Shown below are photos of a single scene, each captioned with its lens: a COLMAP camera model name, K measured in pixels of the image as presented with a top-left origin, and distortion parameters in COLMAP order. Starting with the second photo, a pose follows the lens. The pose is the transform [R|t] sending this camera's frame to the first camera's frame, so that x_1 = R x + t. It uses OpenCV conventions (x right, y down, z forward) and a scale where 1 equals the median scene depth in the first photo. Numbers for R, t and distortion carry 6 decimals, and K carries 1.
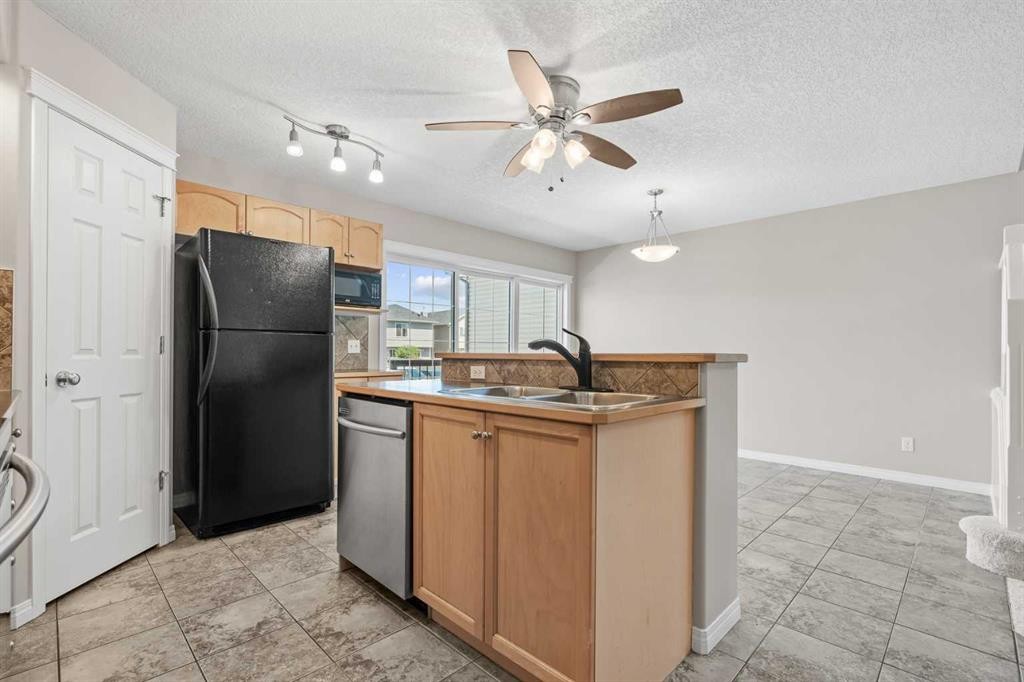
lens RADIAL K [[461.6, 0, 515.7], [0, 461.6, 350.8], [0, 0, 1]] dist [-0.004570, 0.001727]
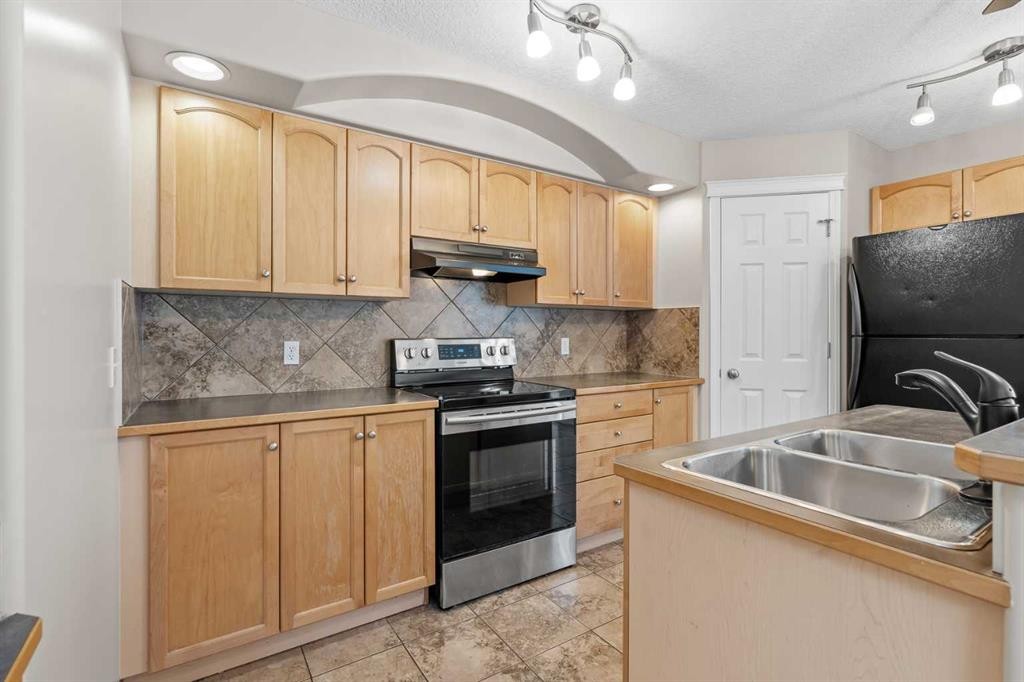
lens RADIAL K [[482.0, 0, 507.9], [0, 482.0, 330.8], [0, 0, 1]] dist [-0.003476, 0.001635]
pose [[-0.215121, -0.008755, -0.976548, 0.586324], [0.002020, 0.999954, -0.009409, -0.053859], [0.976585, -0.003997, -0.215093, 0.516944]]
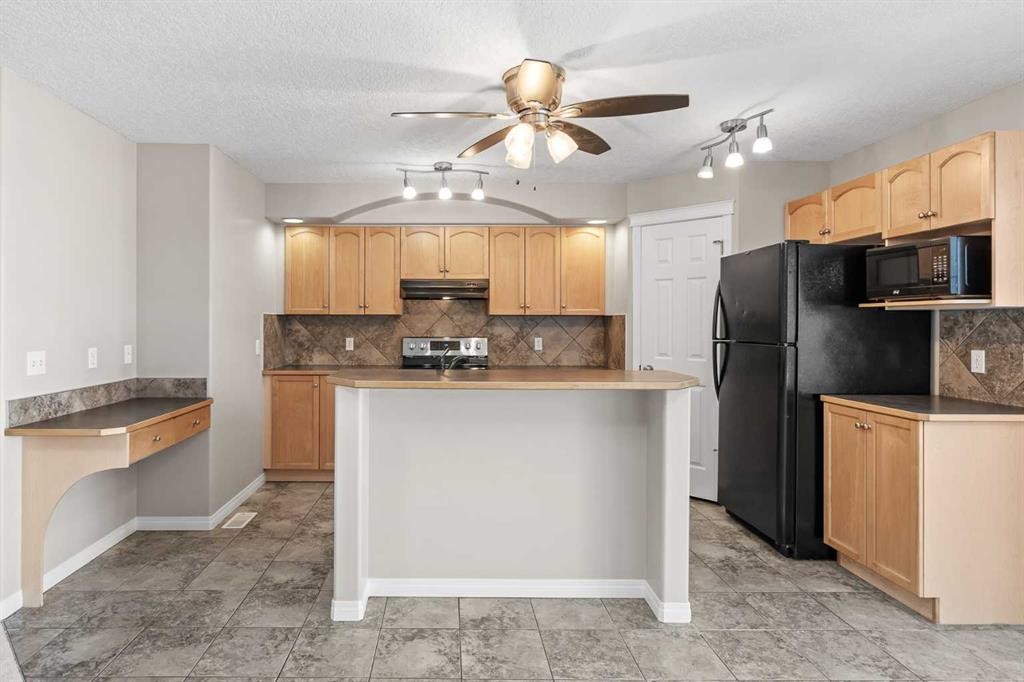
lens RADIAL K [[565.3, 0, 444.9], [0, 565.3, 320.4], [0, 0, 1]] dist [-0.001931, 0.002307]
pose [[-0.719022, -0.009470, -0.694923, 0.977143], [-0.002998, 0.999940, -0.010525, -0.089038], [0.694981, -0.005485, -0.719007, 1.710635]]
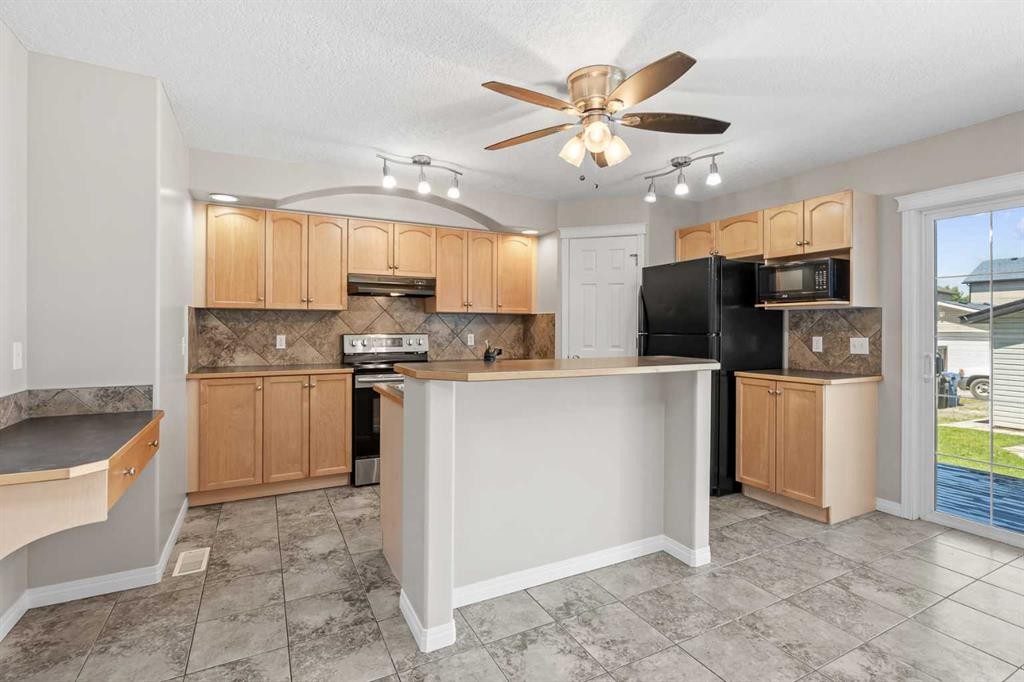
lens RADIAL K [[482.0, 0, 508.4], [0, 482.0, 326.7], [0, 0, 1]] dist [-0.003476, 0.001635]
pose [[-0.313041, -0.008547, -0.949701, 1.089465], [-0.001028, 0.999962, -0.008661, -0.059008], [0.949739, -0.001735, -0.313038, 1.175259]]
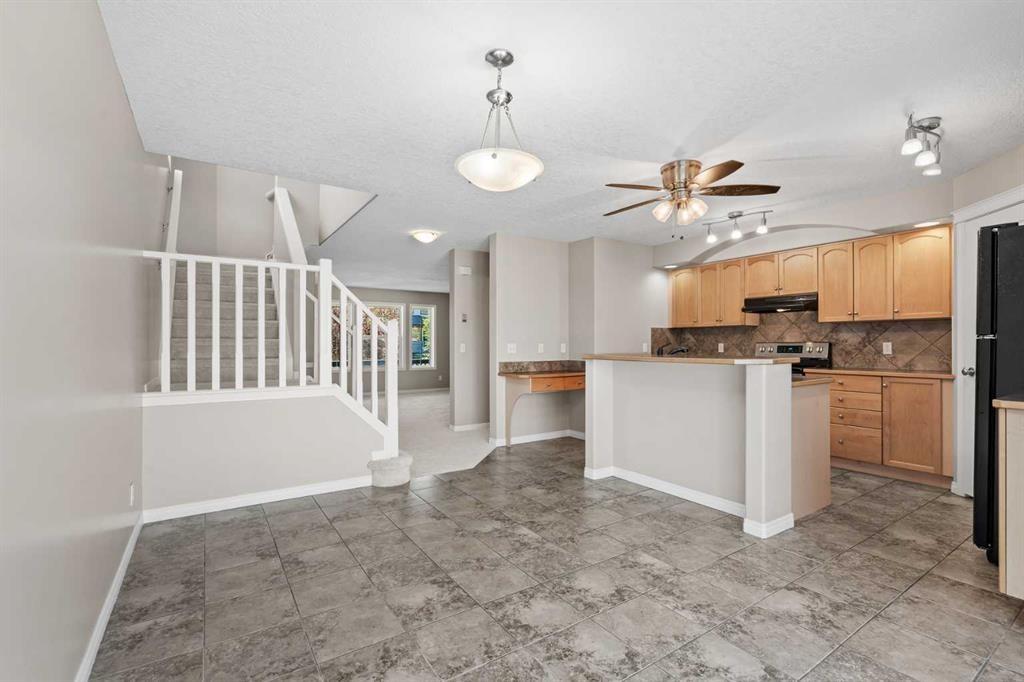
lens RADIAL K [[461.6, 0, 514.7], [0, 461.6, 343.7], [0, 0, 1]] dist [-0.004570, 0.001727]
pose [[-0.978674, -0.003996, 0.205379, 0.290774], [-0.005264, 0.999970, -0.005630, -0.021564], [-0.205351, -0.006591, -0.978666, 2.541301]]
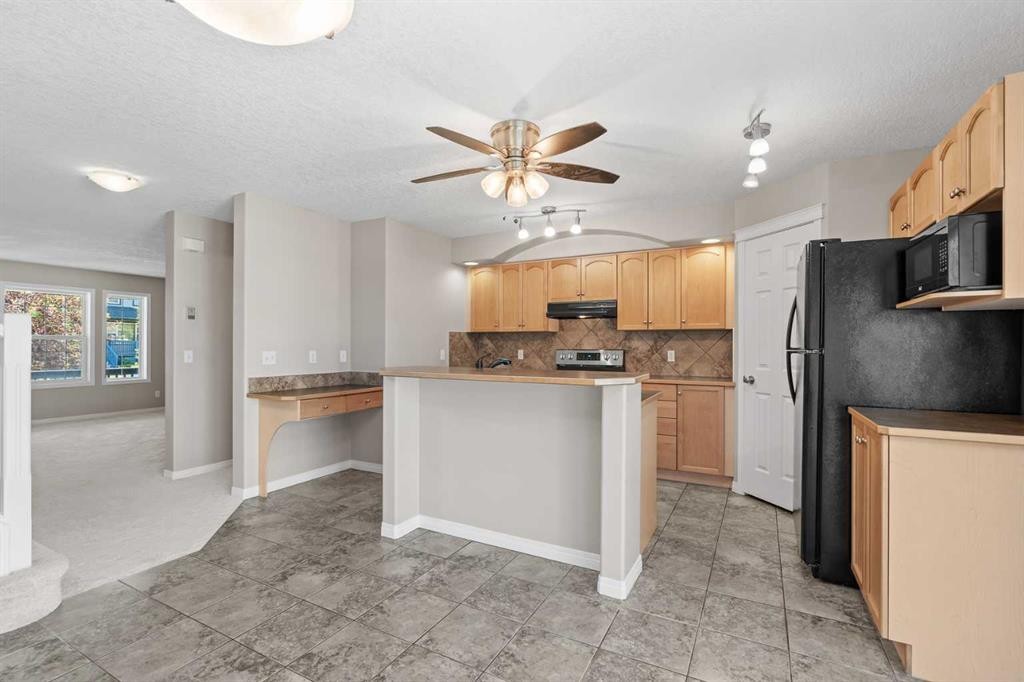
lens RADIAL K [[461.6, 0, 514.3], [0, 461.6, 345.0], [0, 0, 1]] dist [-0.004570, 0.001727]
pose [[-0.960989, -0.008194, -0.276465, 0.391075], [-0.006536, 0.999955, -0.006919, -0.051415], [0.276509, -0.004842, -0.960999, 2.114221]]
